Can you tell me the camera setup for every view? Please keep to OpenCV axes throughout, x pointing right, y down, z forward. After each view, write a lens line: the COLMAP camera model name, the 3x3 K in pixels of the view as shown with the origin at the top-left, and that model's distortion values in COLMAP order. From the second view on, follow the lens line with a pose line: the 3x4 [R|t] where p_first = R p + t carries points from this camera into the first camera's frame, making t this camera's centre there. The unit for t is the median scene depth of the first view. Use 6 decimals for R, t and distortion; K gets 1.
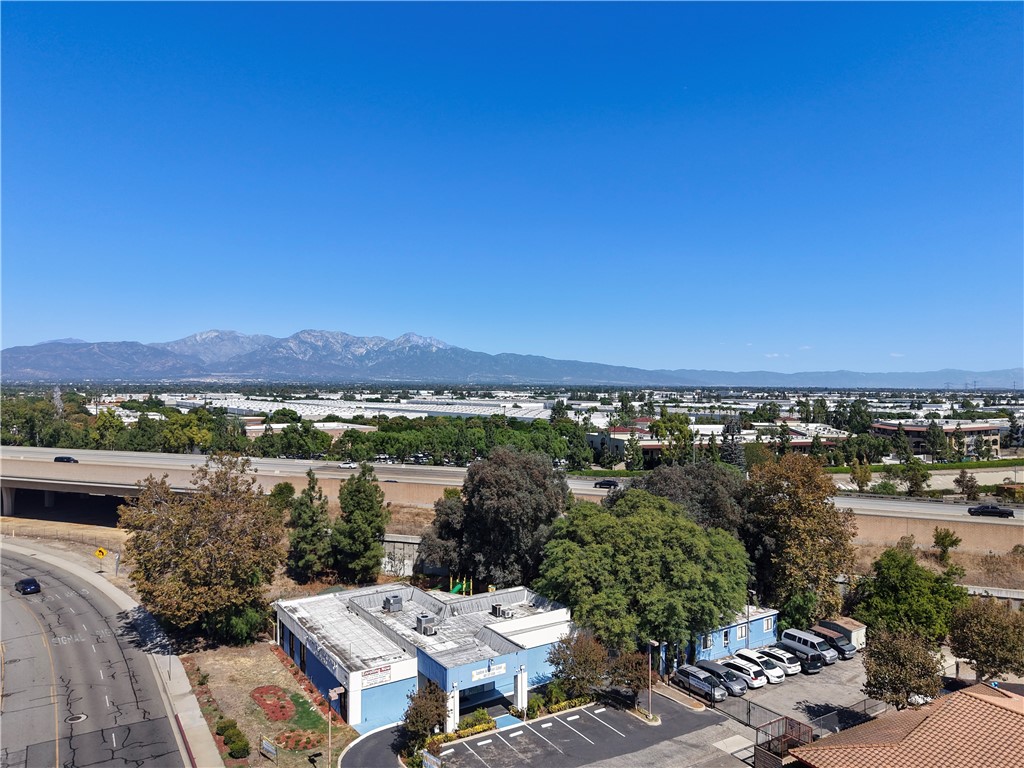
lens RADIAL K [[700.8, 0, 511.9], [0, 700.8, 383.7], [0, 0, 1]] dist [0.022286, -0.024071]
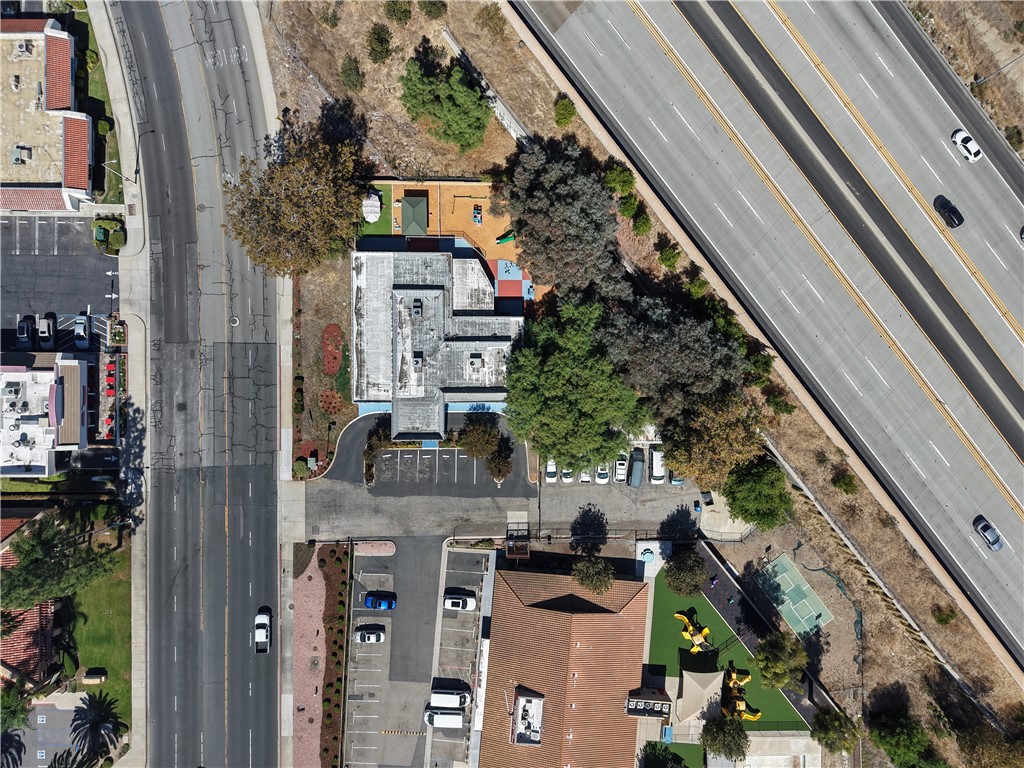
lens RADIAL K [[700.8, 0, 509.8], [0, 700.8, 387.4], [0, 0, 1]] dist [0.022286, -0.024071]
pose [[0.837841, 0.545109, 0.029639, 0.031711], [-0.022432, -0.019870, 0.999551, -1.213102], [0.545453, -0.838130, -0.004420, 1.077980]]
